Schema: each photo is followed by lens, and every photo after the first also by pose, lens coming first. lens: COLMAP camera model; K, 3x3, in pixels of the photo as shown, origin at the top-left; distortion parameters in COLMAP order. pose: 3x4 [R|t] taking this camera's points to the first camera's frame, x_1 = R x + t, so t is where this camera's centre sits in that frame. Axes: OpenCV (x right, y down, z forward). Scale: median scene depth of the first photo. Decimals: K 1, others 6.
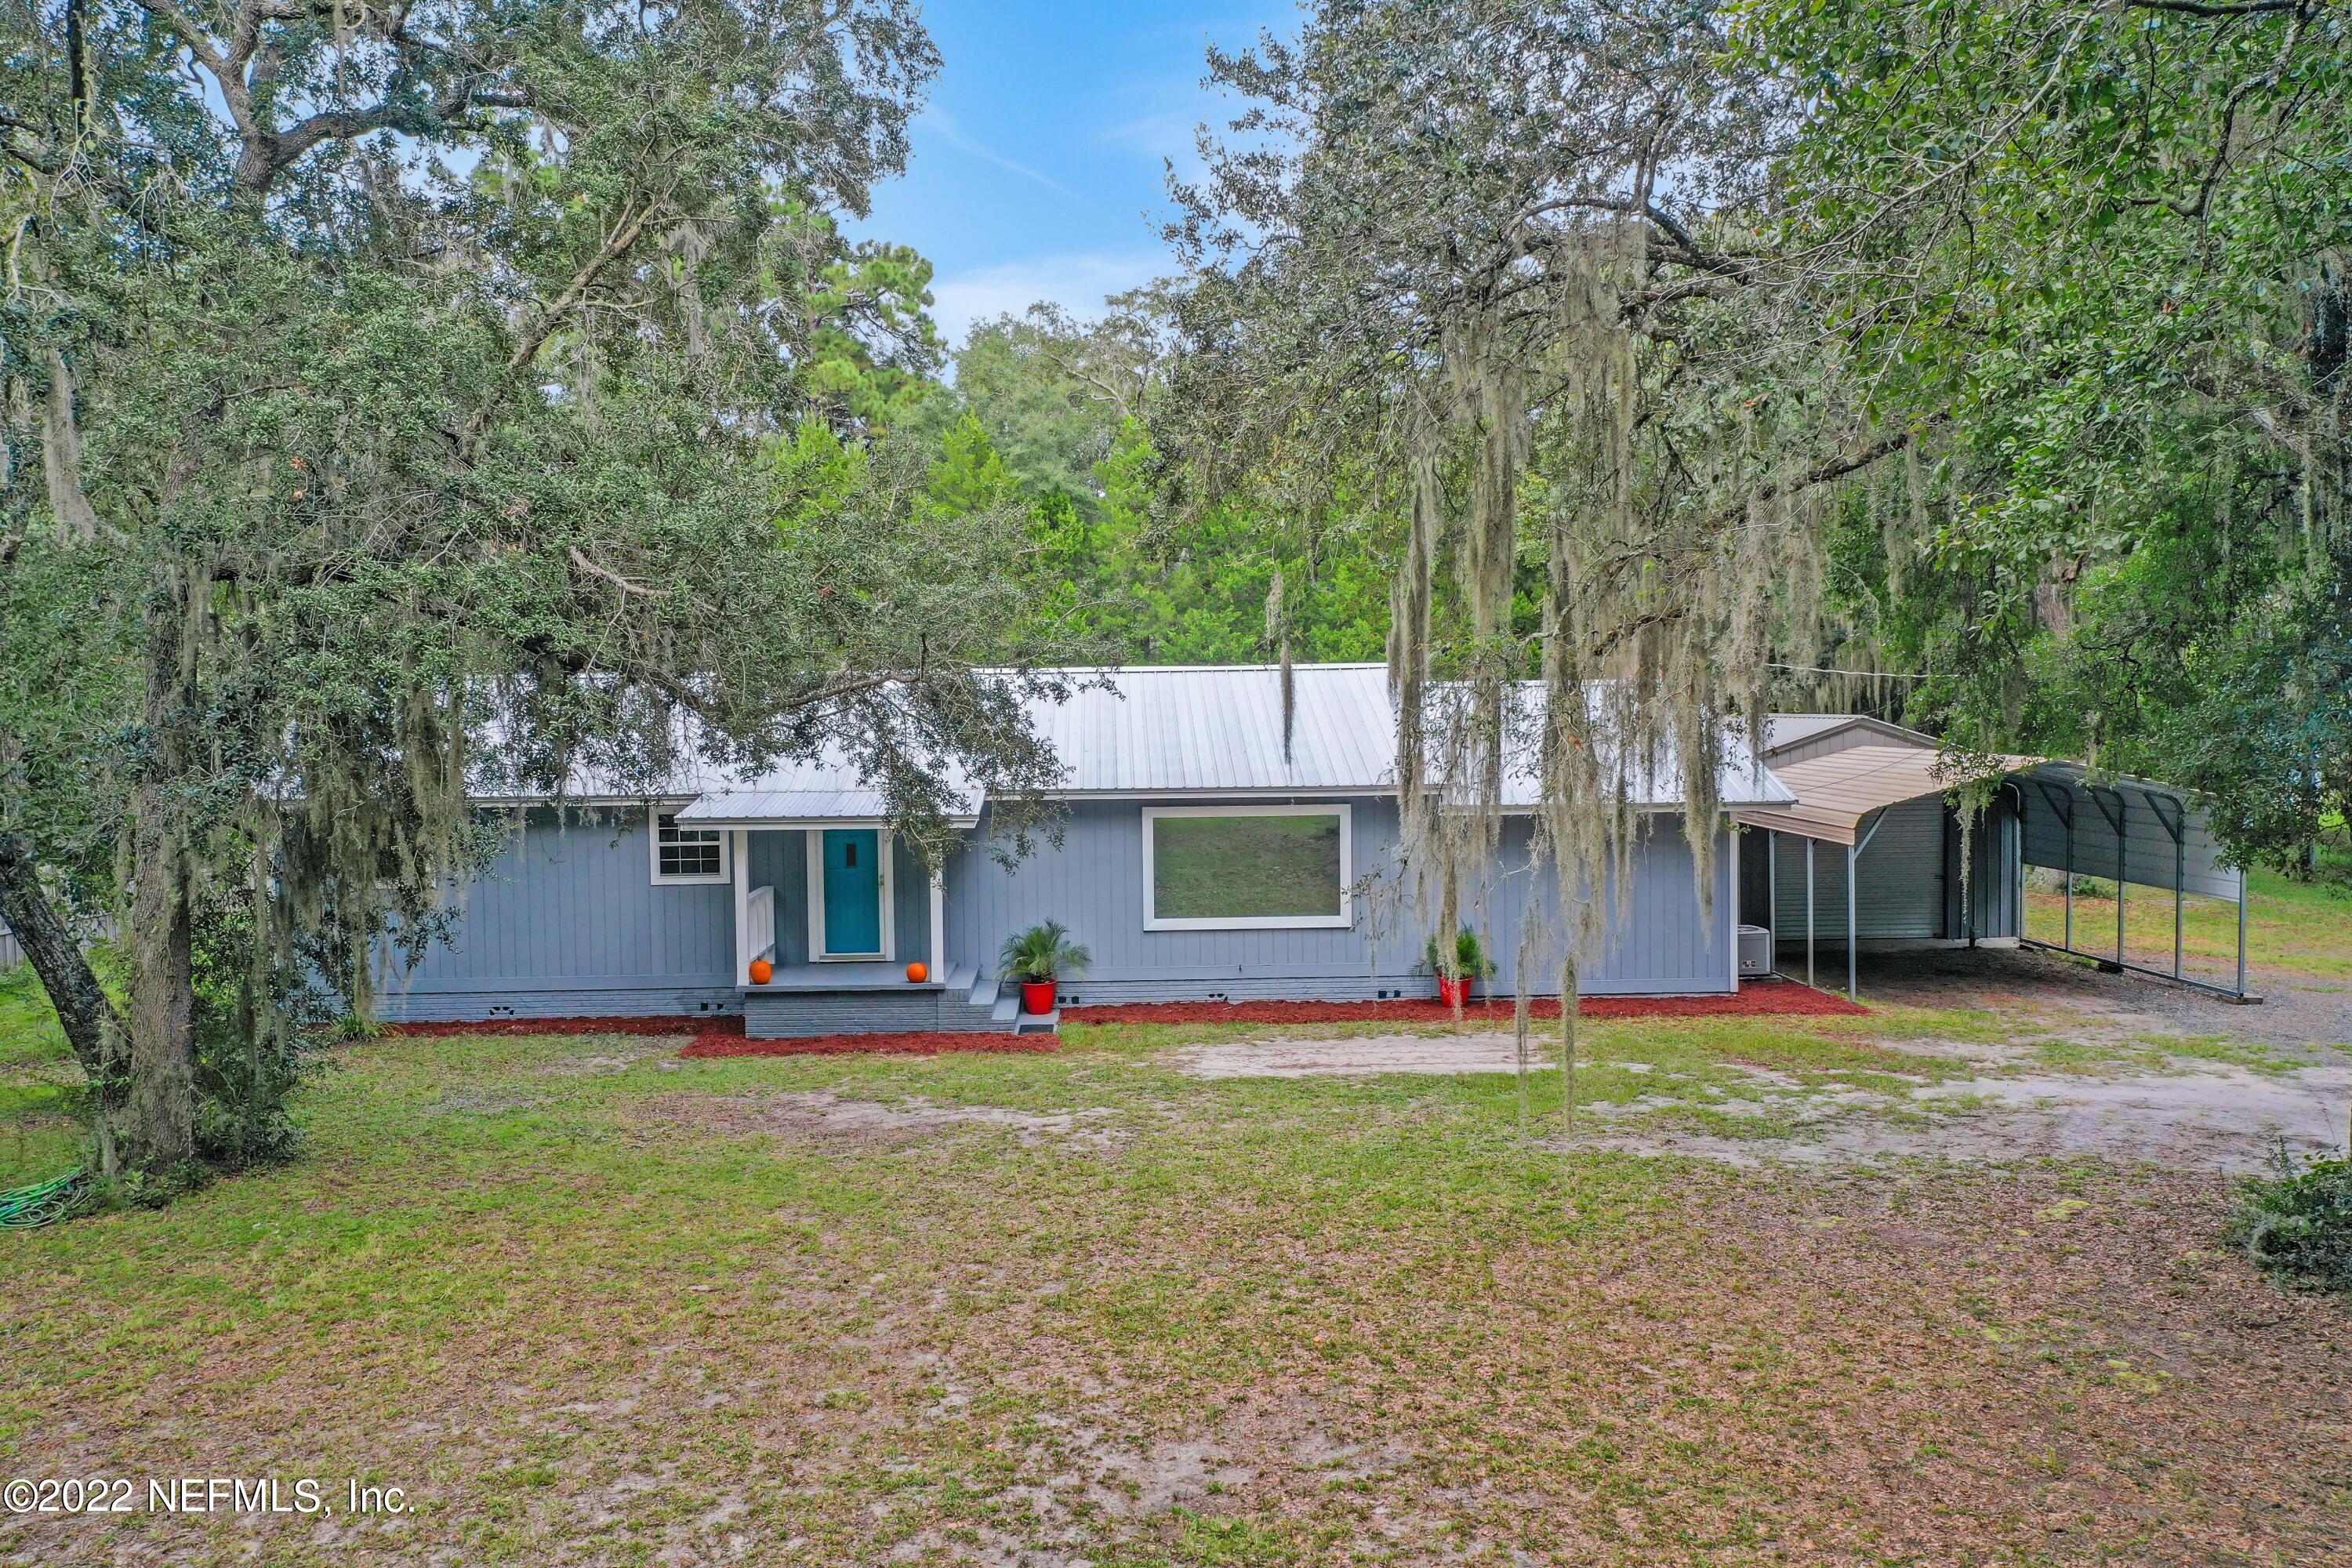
lens RADIAL K [[1865.4, 0, 1184.0], [0, 1865.4, 791.4], [0, 0, 1]] dist [-0.001893, 0.003507]
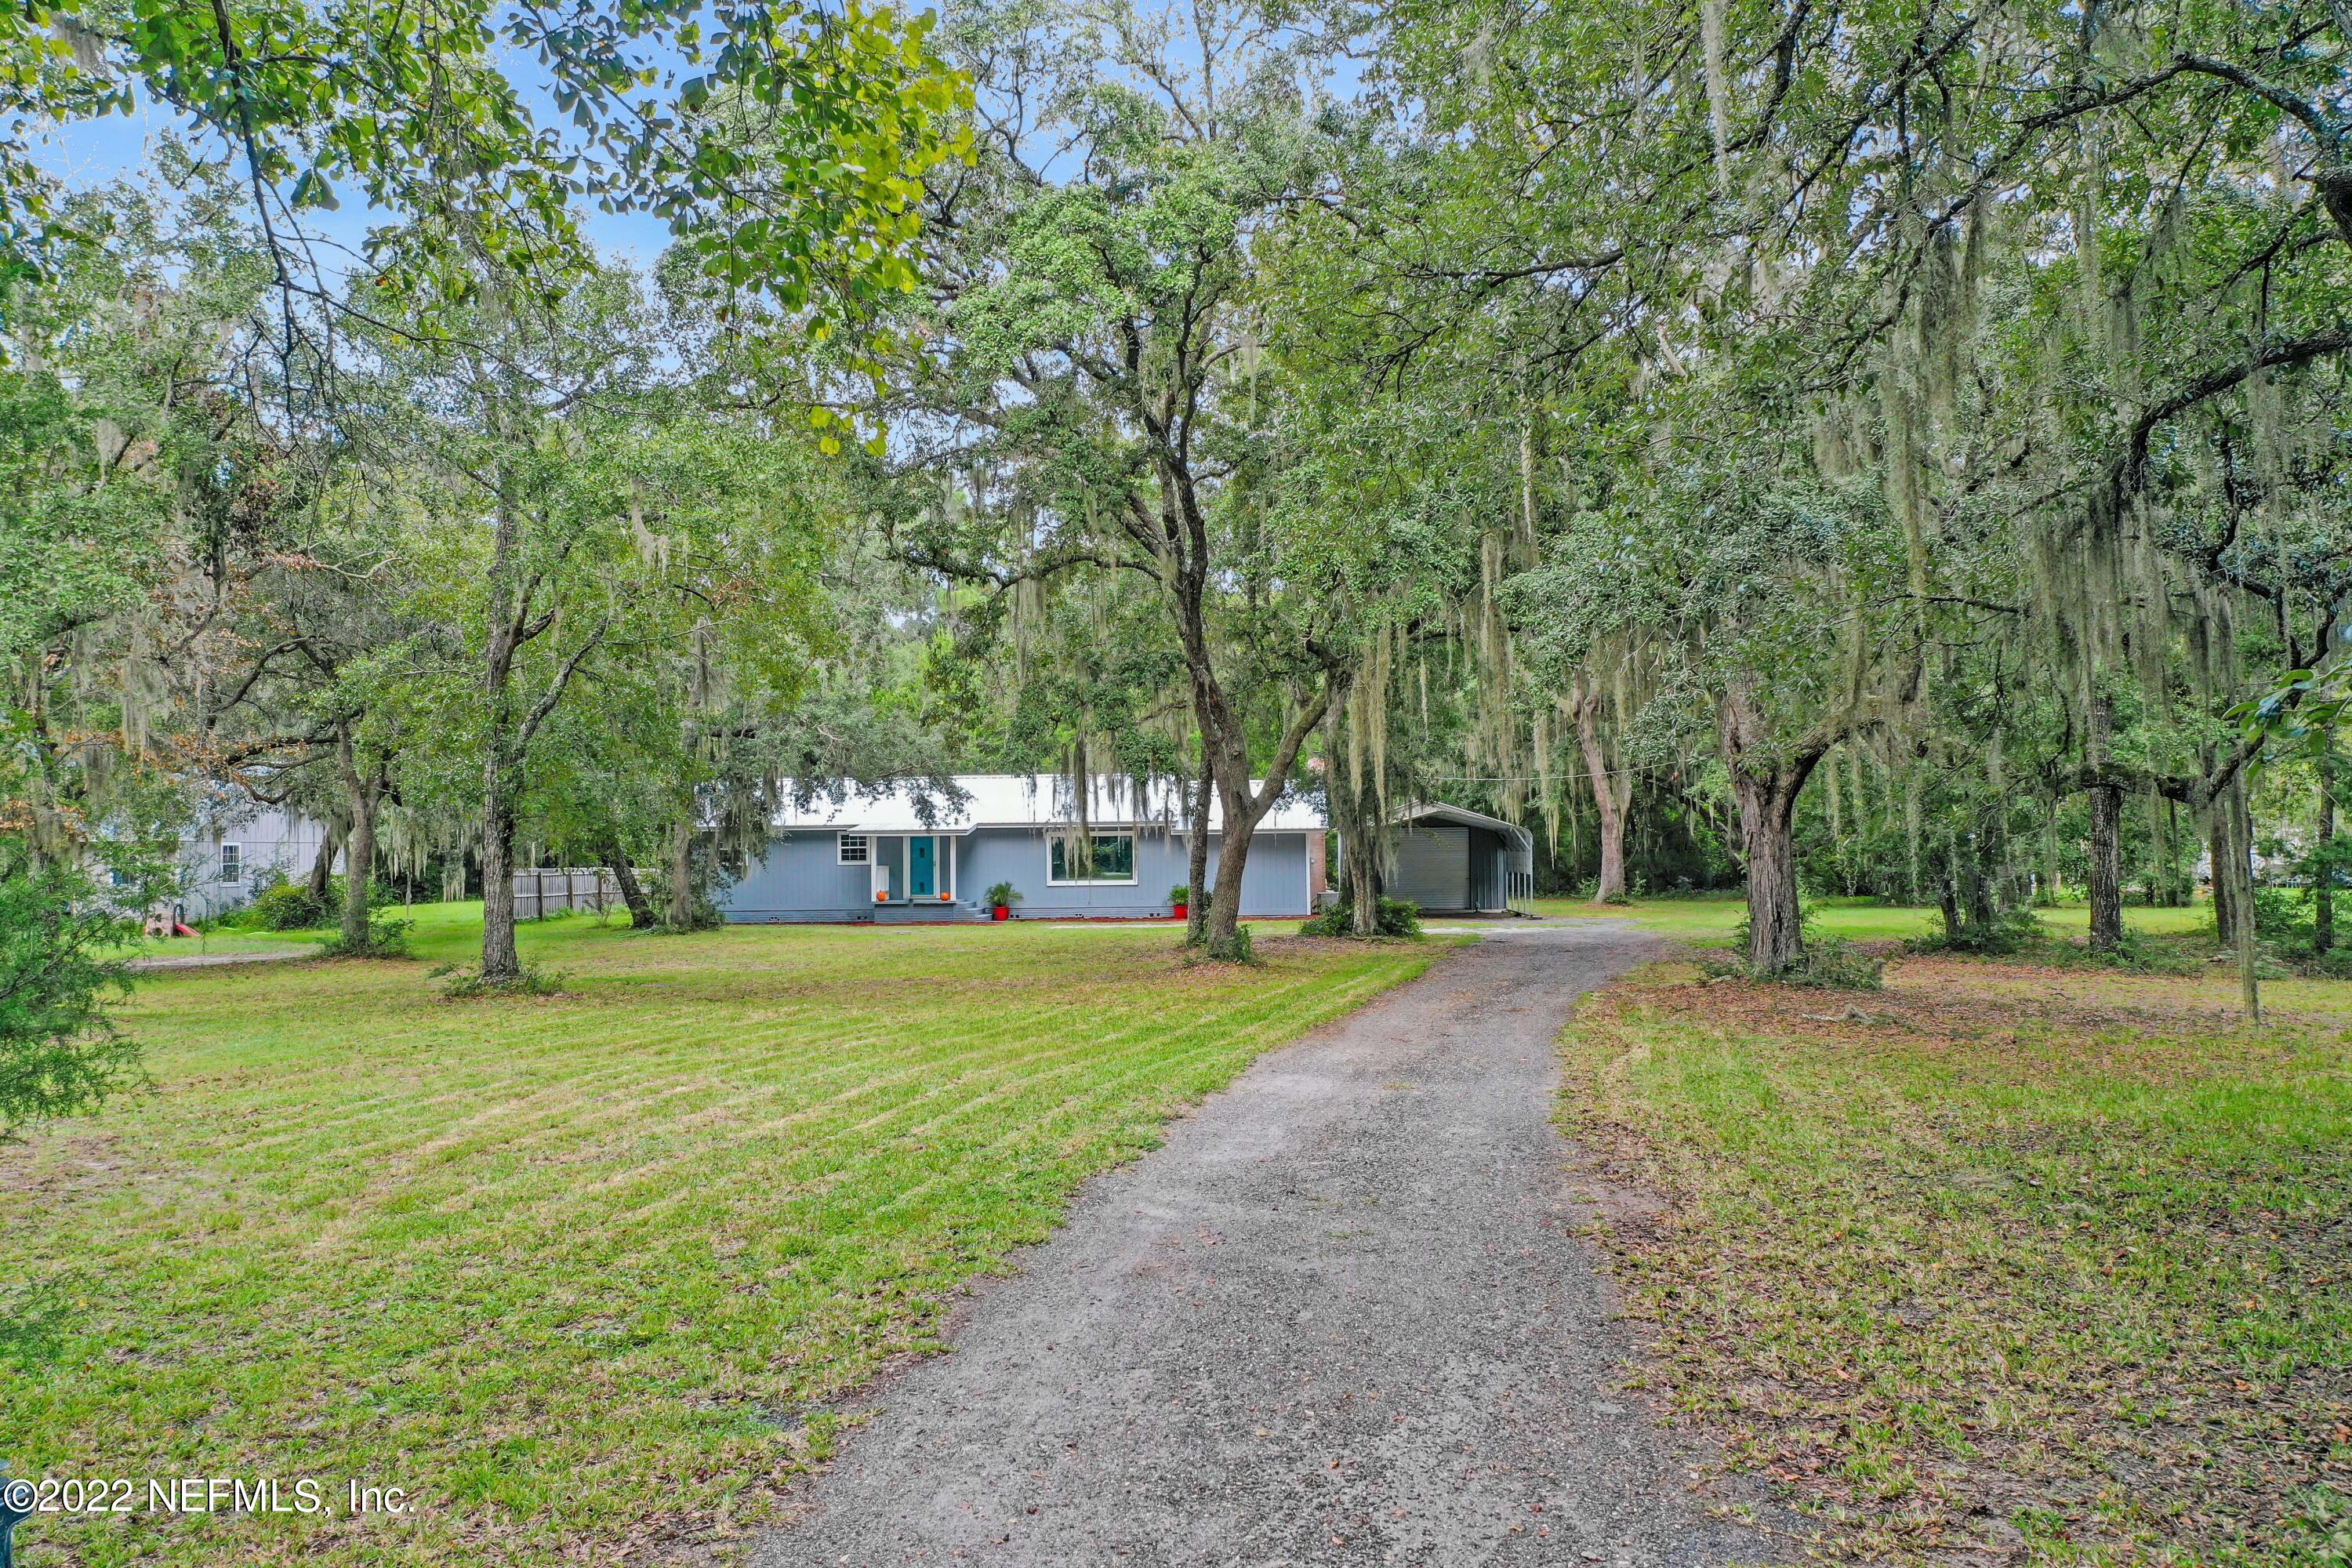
lens RADIAL K [[1865.4, 0, 1184.0], [0, 1865.4, 791.4], [0, 0, 1]] dist [-0.001893, 0.003507]
pose [[0.995447, -0.003725, -0.095245, 0.627001], [-0.003965, 0.996753, -0.080424, 0.244479], [0.095235, 0.080436, 0.992200, -2.182010]]
